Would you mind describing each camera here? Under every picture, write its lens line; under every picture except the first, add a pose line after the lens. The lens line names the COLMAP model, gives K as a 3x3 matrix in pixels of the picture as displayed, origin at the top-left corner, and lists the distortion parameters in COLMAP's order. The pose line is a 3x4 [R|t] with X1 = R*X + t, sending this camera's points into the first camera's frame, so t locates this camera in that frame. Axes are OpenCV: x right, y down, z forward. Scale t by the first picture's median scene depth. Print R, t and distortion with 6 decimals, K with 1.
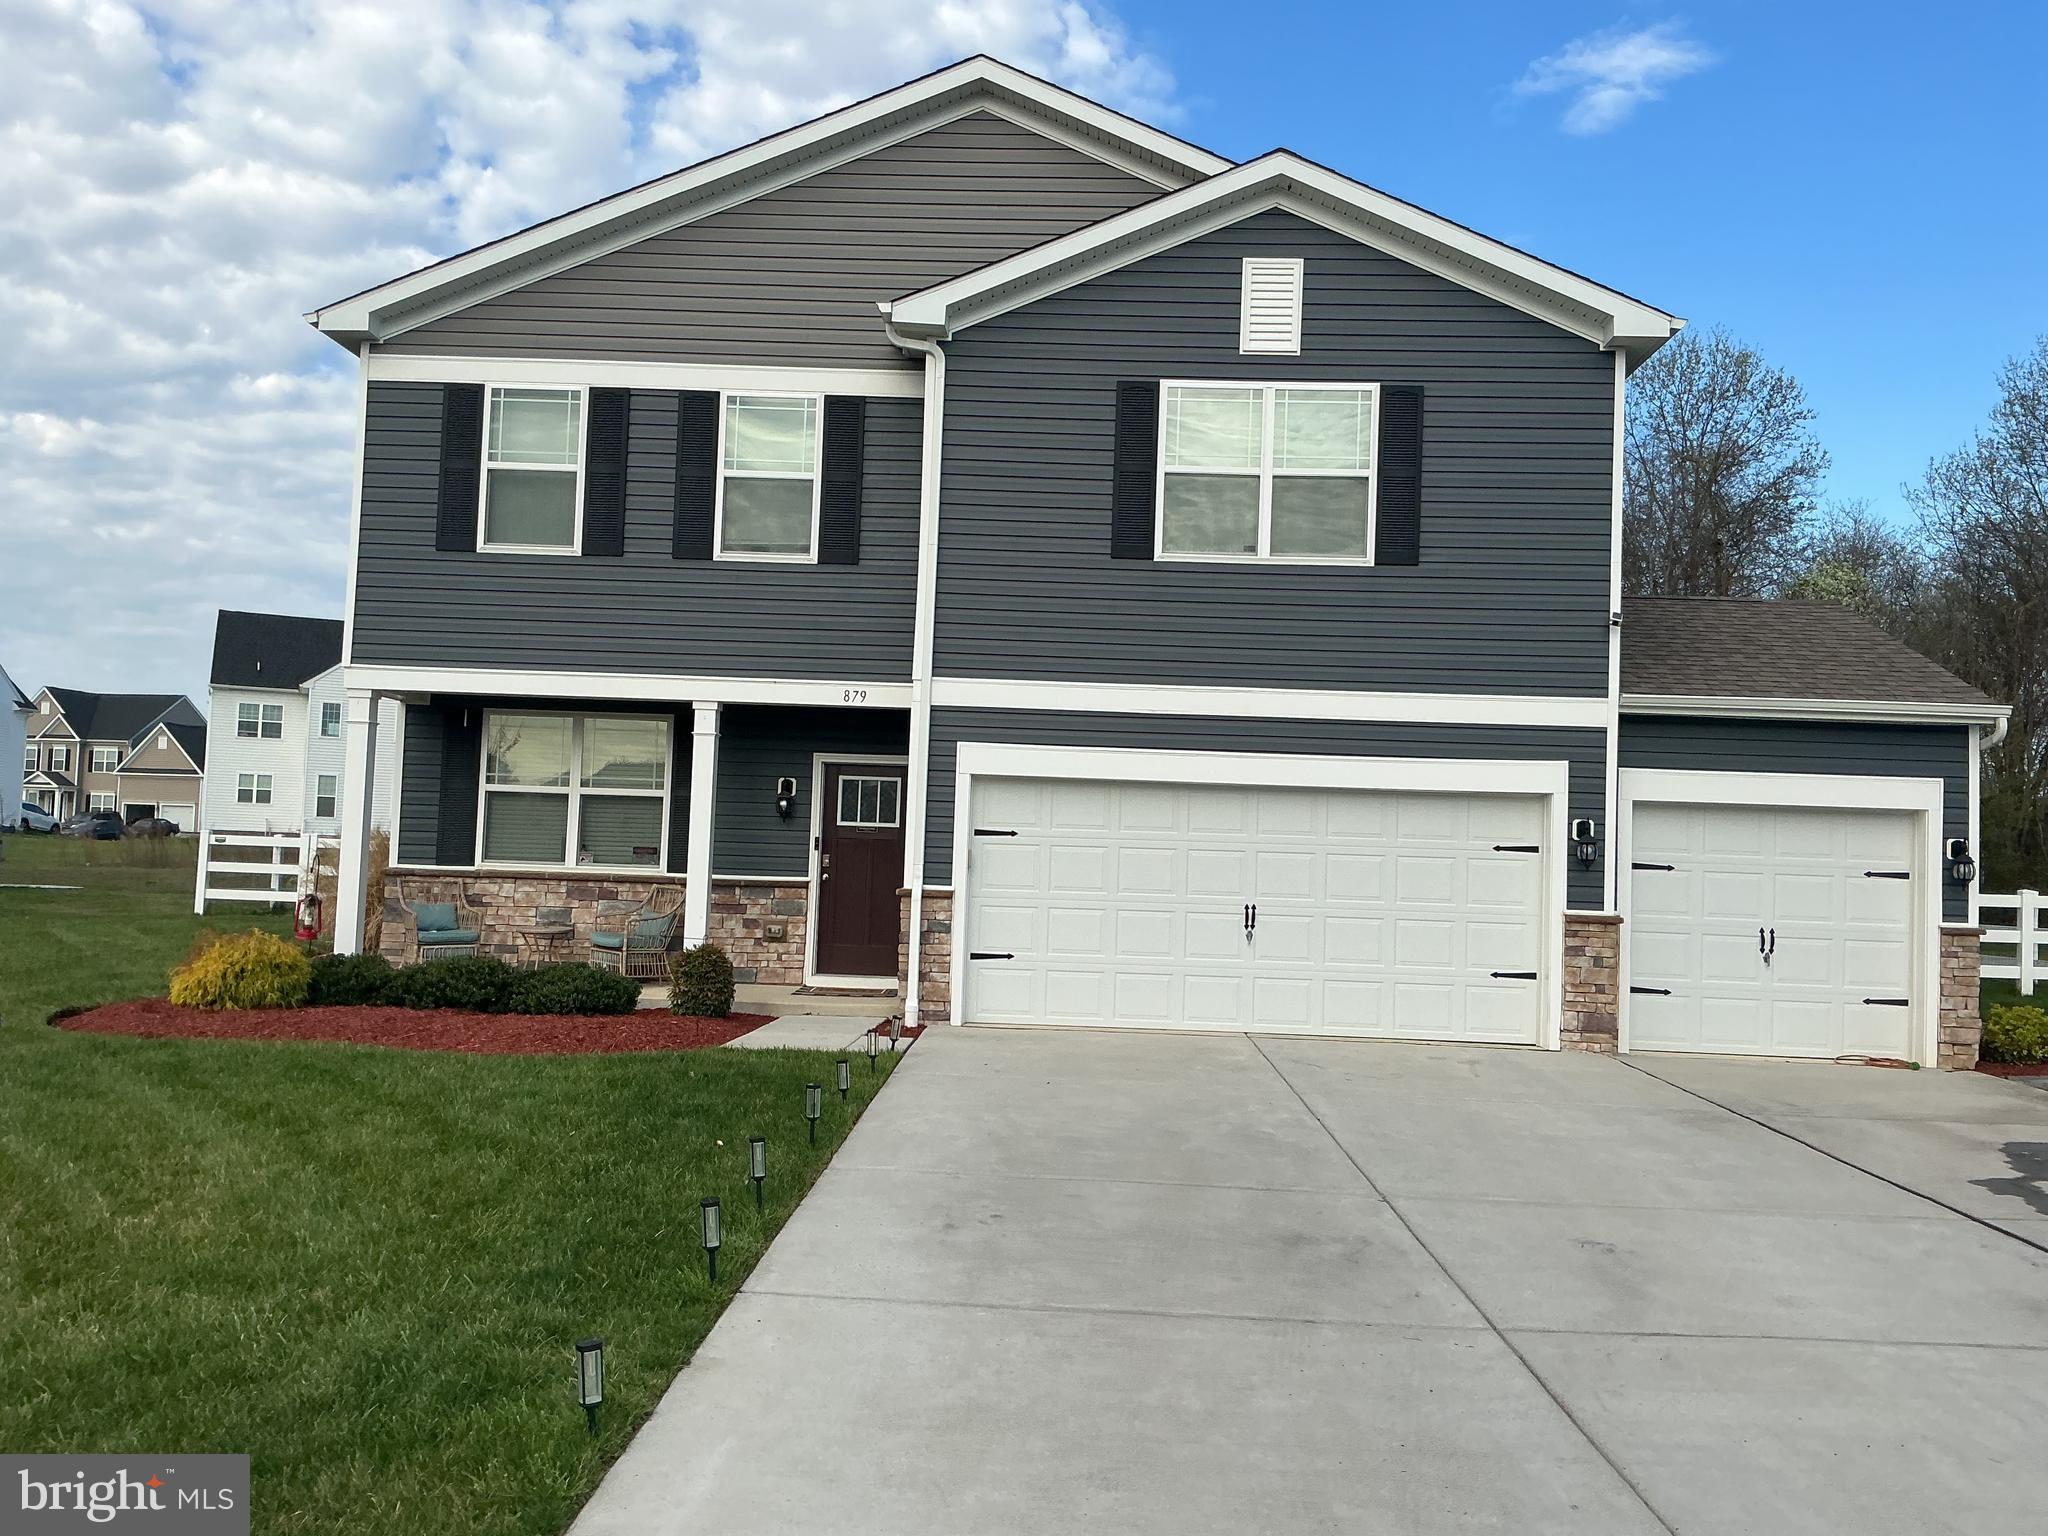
lens RADIAL K [[1787.8, 0, 1019.2], [0, 1787.8, 781.8], [0, 0, 1]] dist [0.032153, -0.059516]
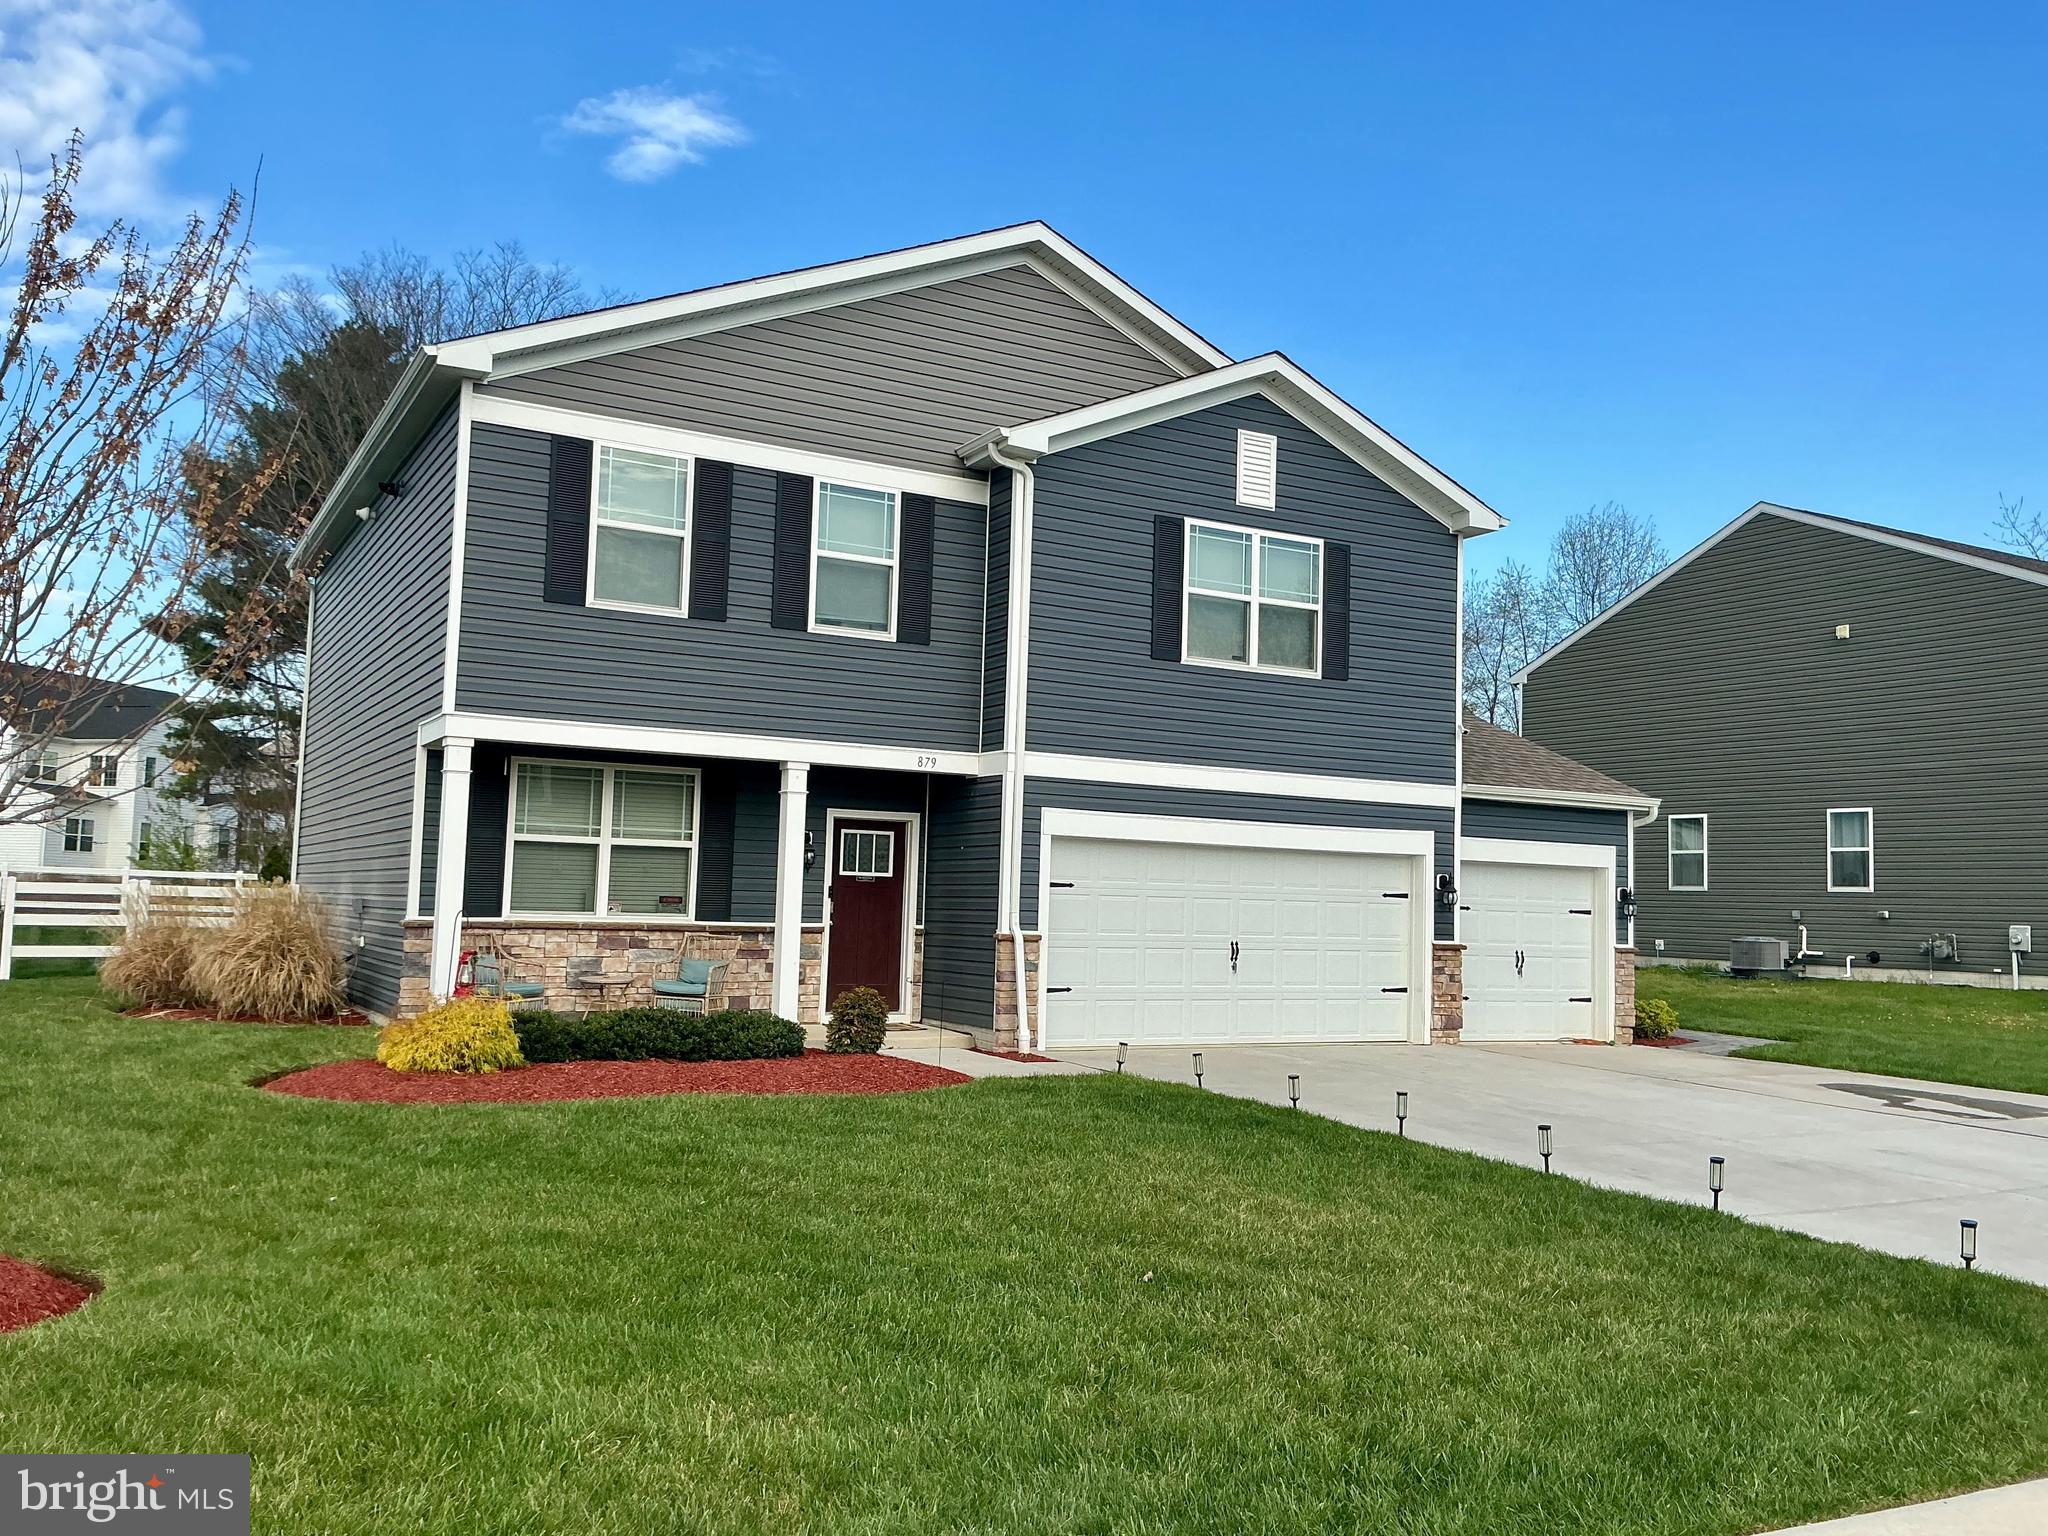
lens RADIAL K [[1787.8, 0, 1029.6], [0, 1787.8, 758.0], [0, 0, 1]] dist [0.032153, -0.059516]
pose [[0.839985, 0.034294, 0.541525, -0.672651], [-0.022602, 0.999346, -0.028227, -0.021192], [-0.542139, 0.011471, 0.840211, 0.020508]]
